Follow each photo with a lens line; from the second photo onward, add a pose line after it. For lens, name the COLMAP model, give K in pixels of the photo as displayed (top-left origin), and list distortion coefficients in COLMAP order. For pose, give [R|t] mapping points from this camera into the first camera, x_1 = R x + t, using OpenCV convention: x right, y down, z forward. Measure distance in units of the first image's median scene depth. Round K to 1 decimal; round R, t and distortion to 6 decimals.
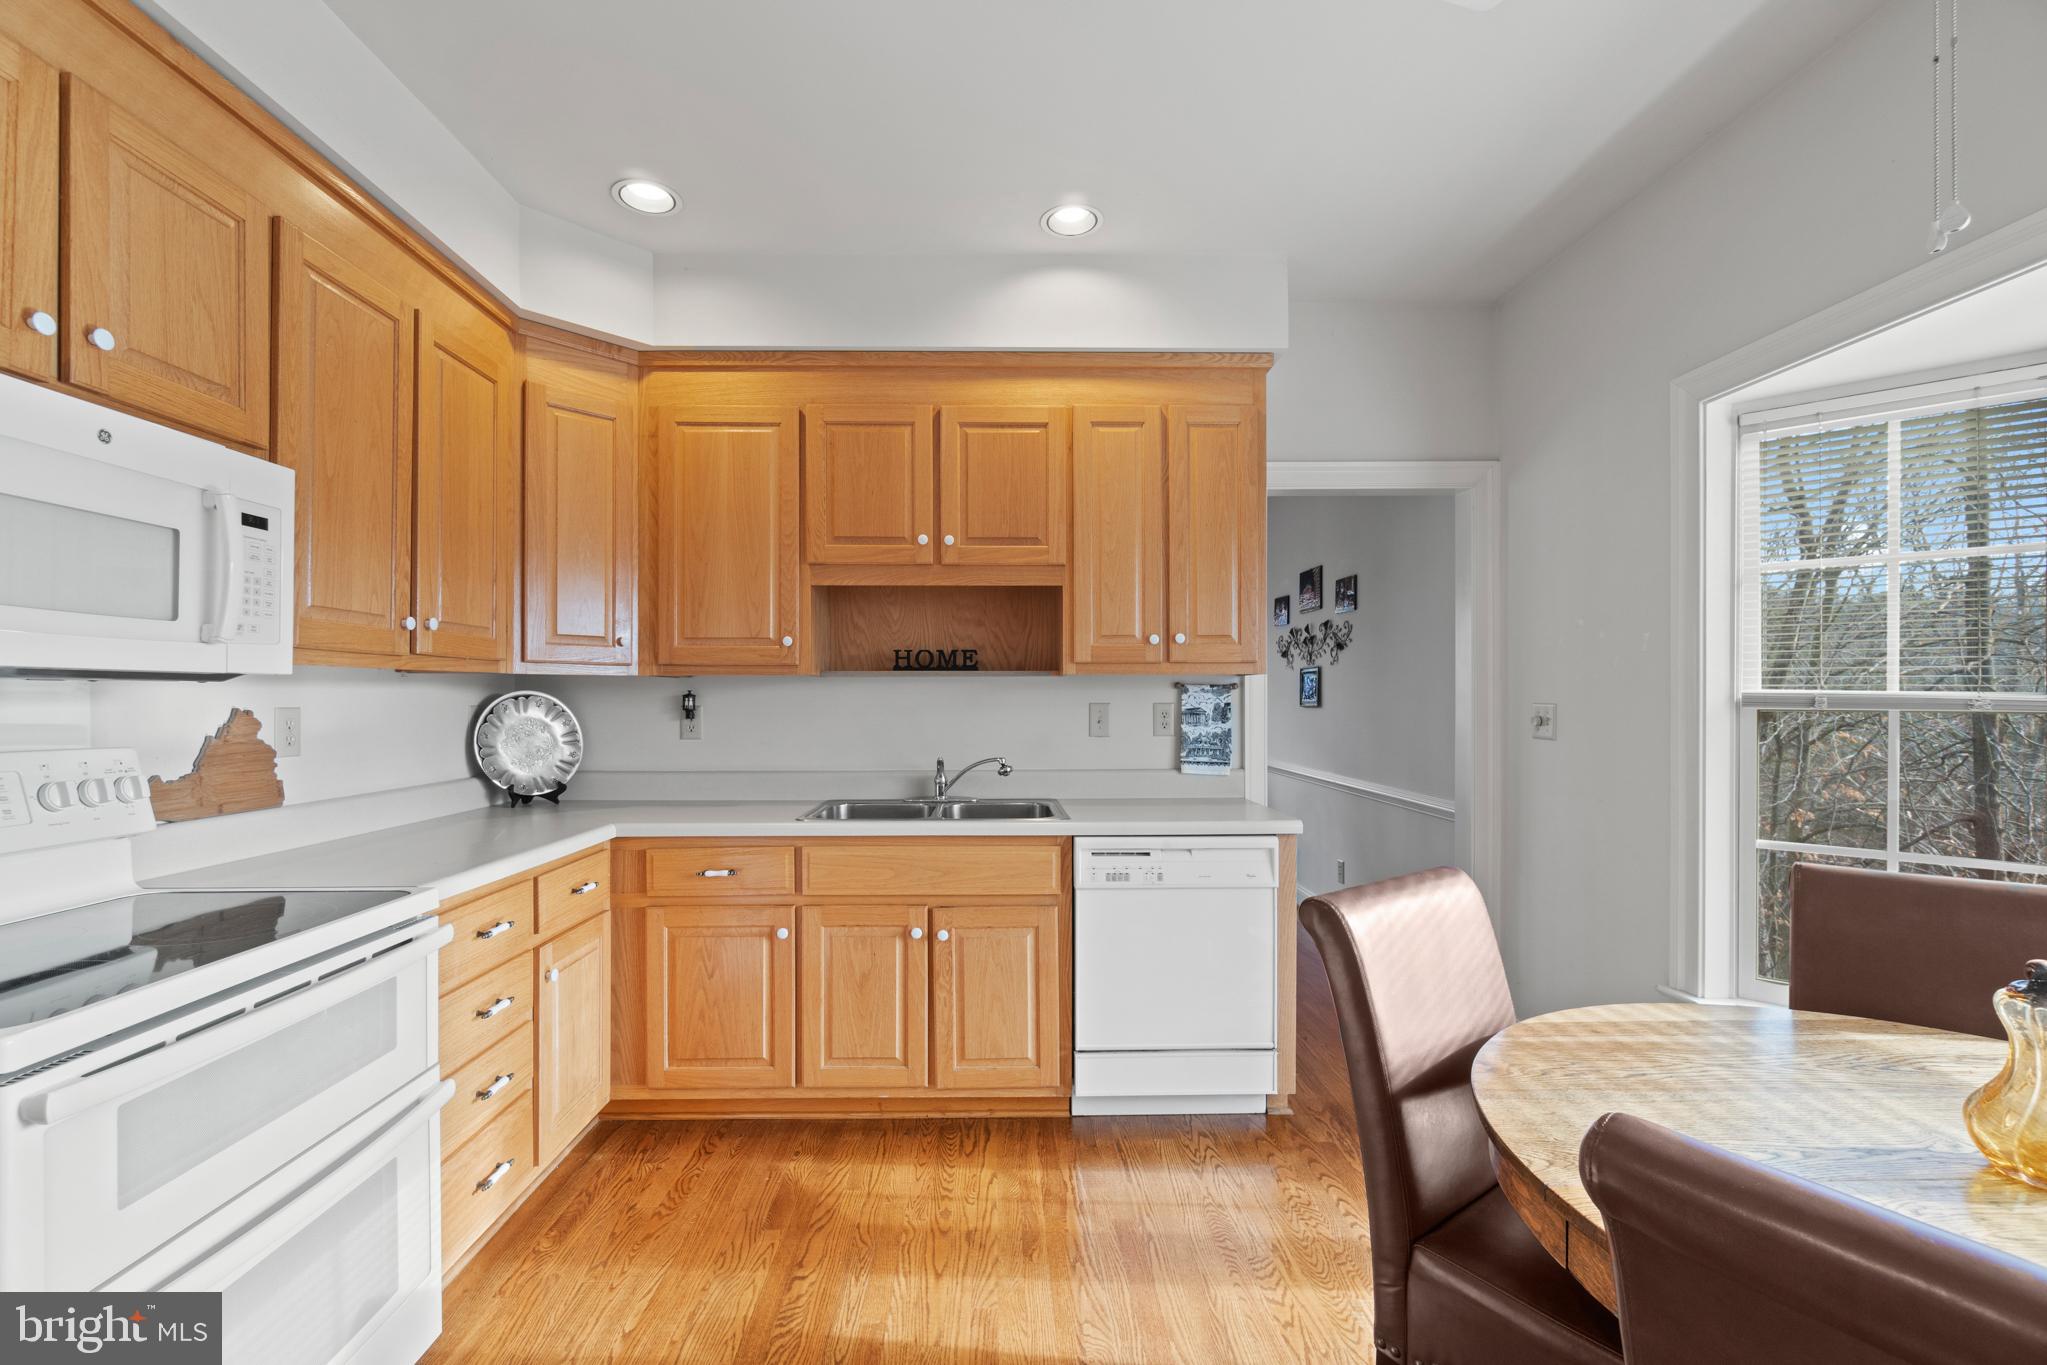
lens RADIAL K [[890.5, 0, 1015.4], [0, 890.5, 693.6], [0, 0, 1]] dist [-0.002082, 0.002341]
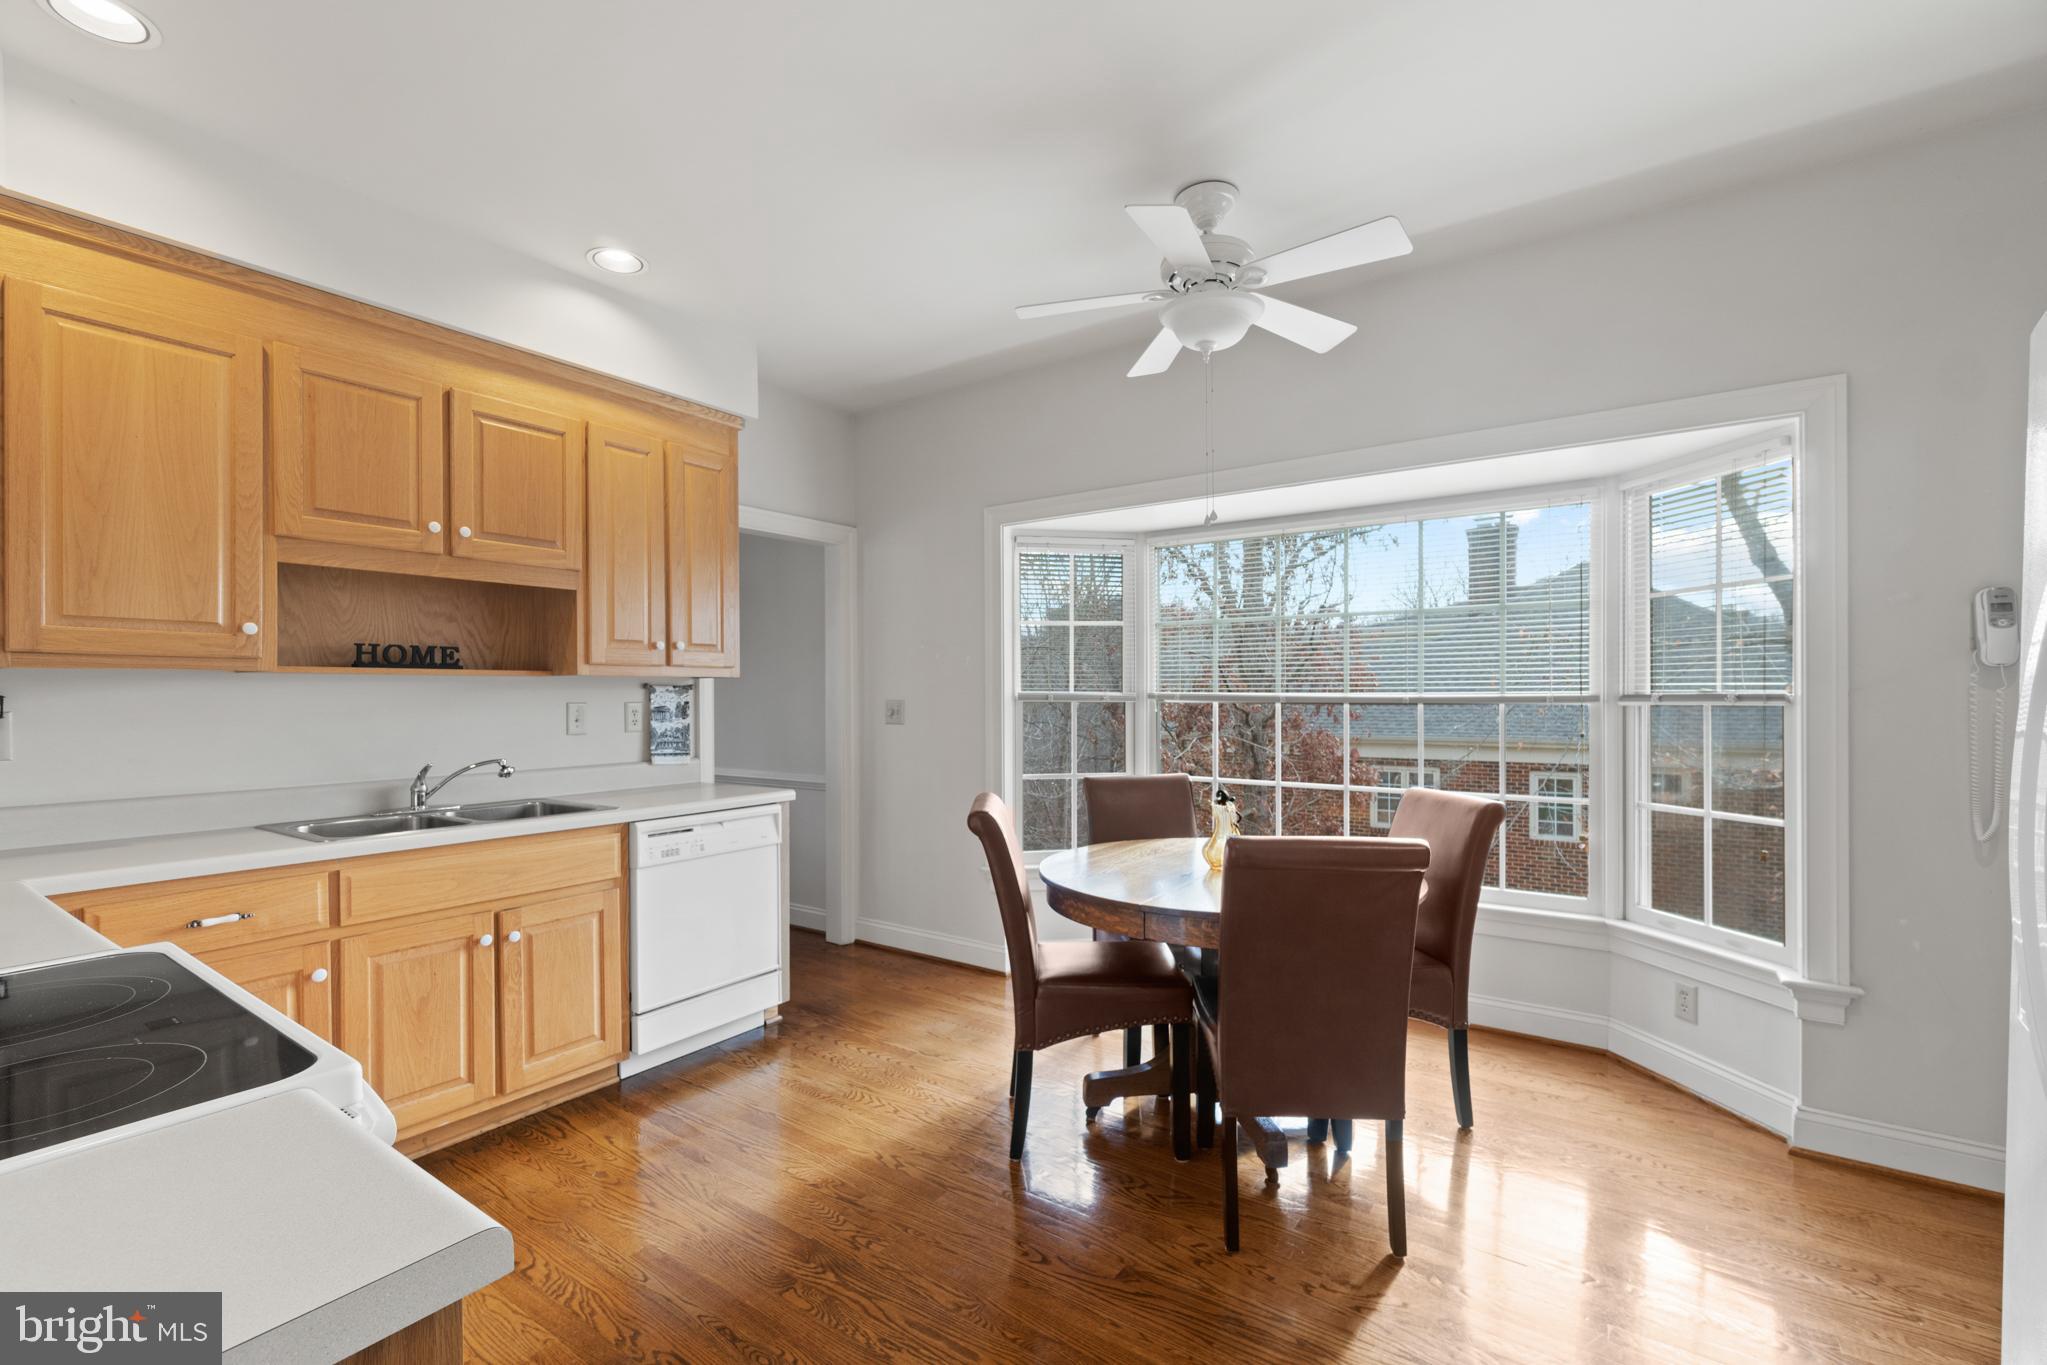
lens RADIAL K [[890.5, 0, 1015.4], [0, 890.5, 693.6], [0, 0, 1]] dist [-0.002082, 0.002341]
pose [[0.590070, -0.000518, 0.807352, -0.534510], [0.002582, 0.999996, -0.001245, 0.003001], [-0.807348, 0.002819, 0.590069, -0.036858]]
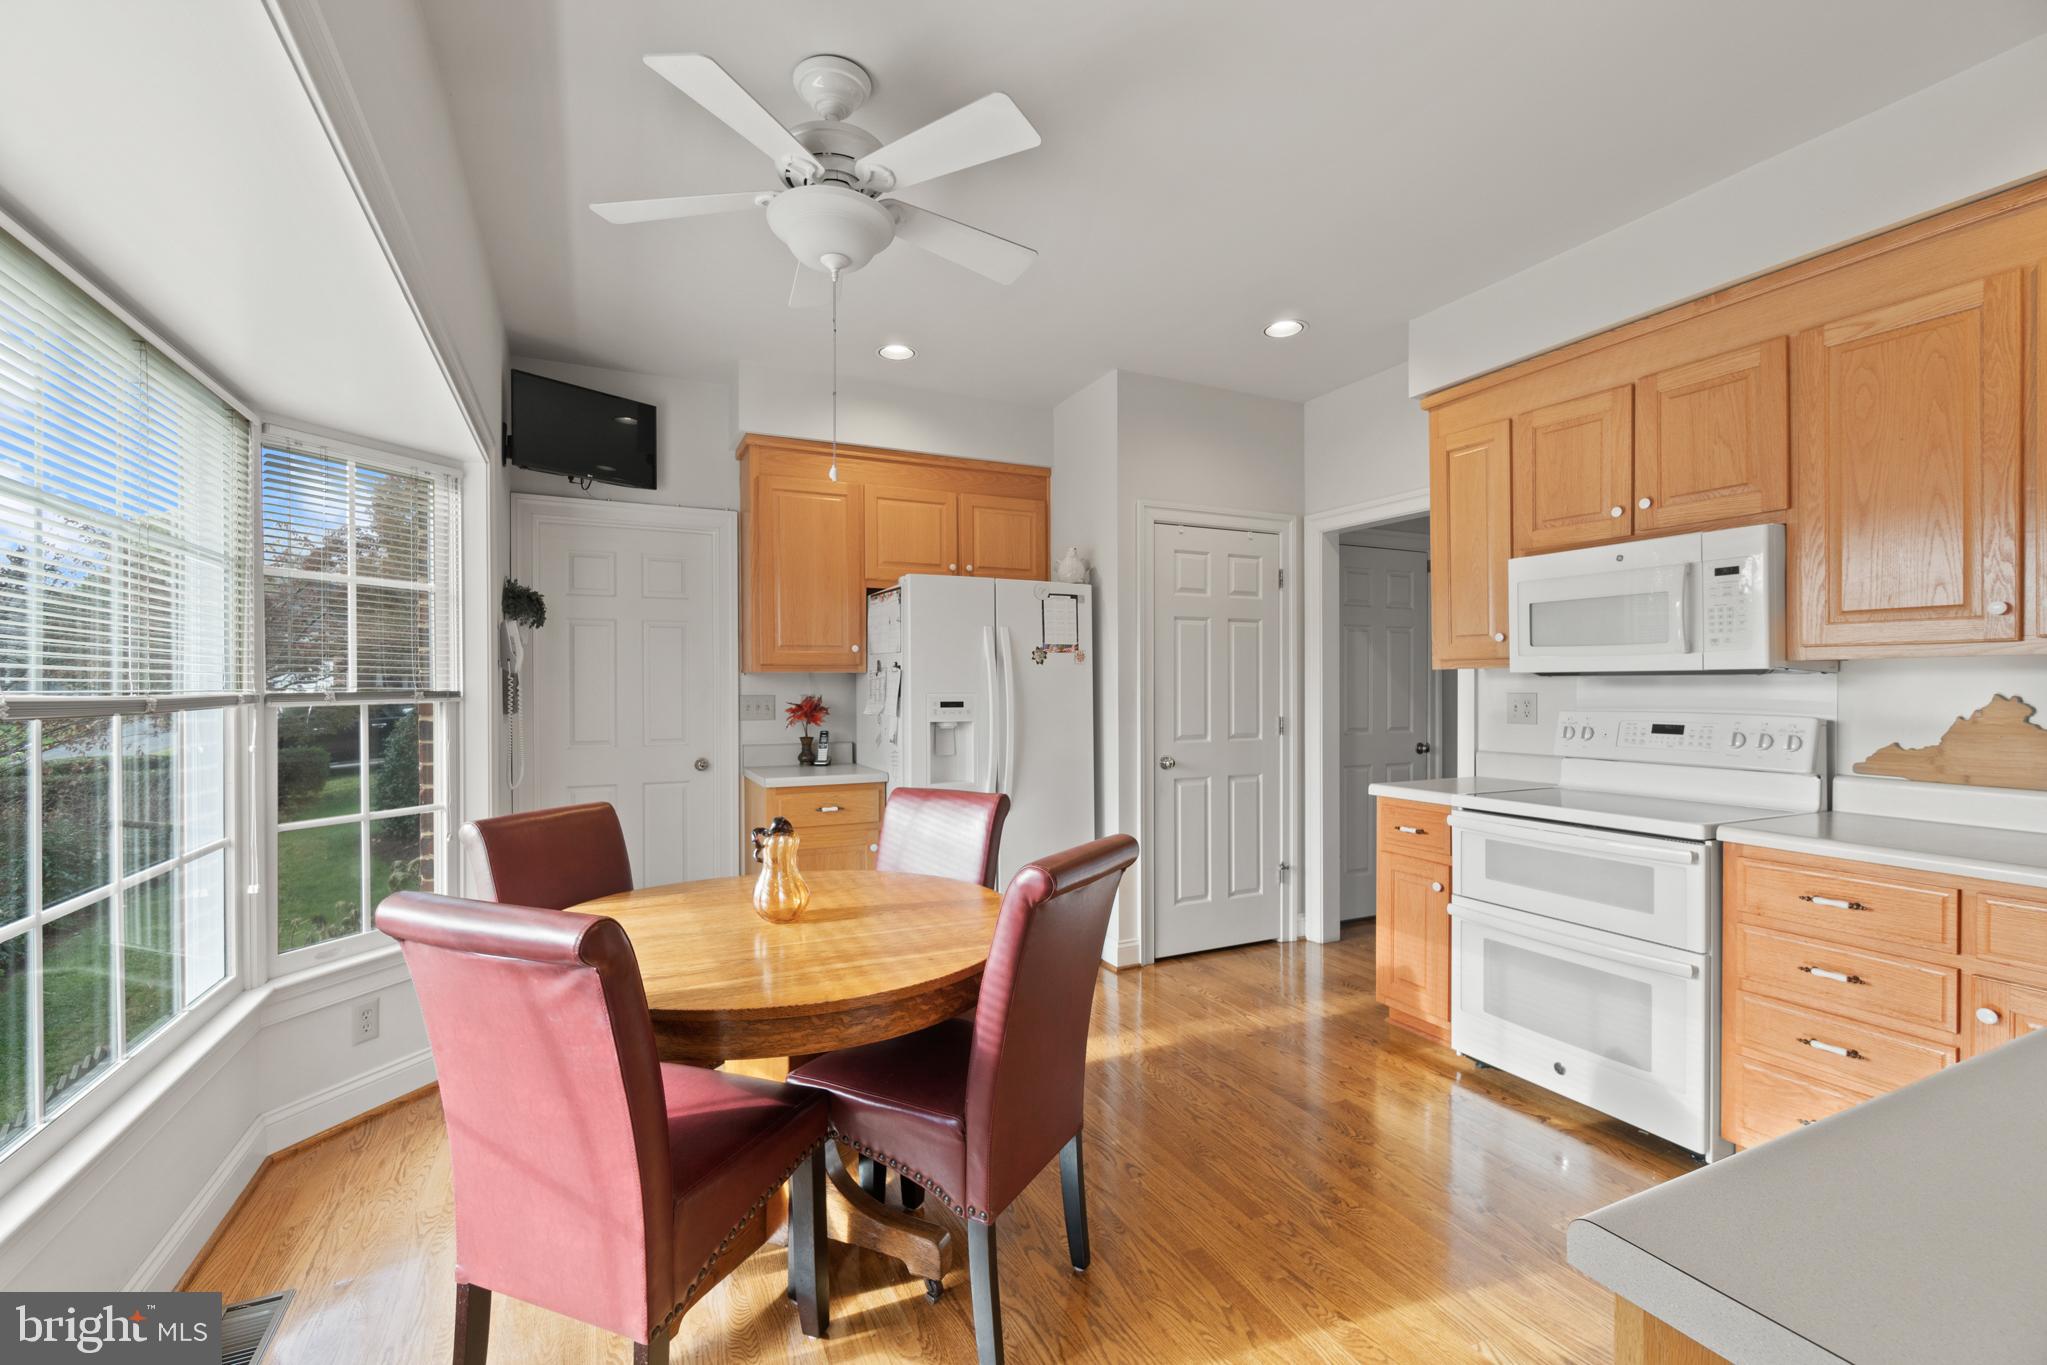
lens RADIAL K [[890.5, 0, 1015.4], [0, 890.5, 693.6], [0, 0, 1]] dist [-0.002082, 0.002341]
pose [[-0.906283, 0.005967, -0.422628, 0.547174], [0.003652, 0.999974, 0.006288, 0.003214], [0.422655, 0.004155, -0.906281, 1.113149]]
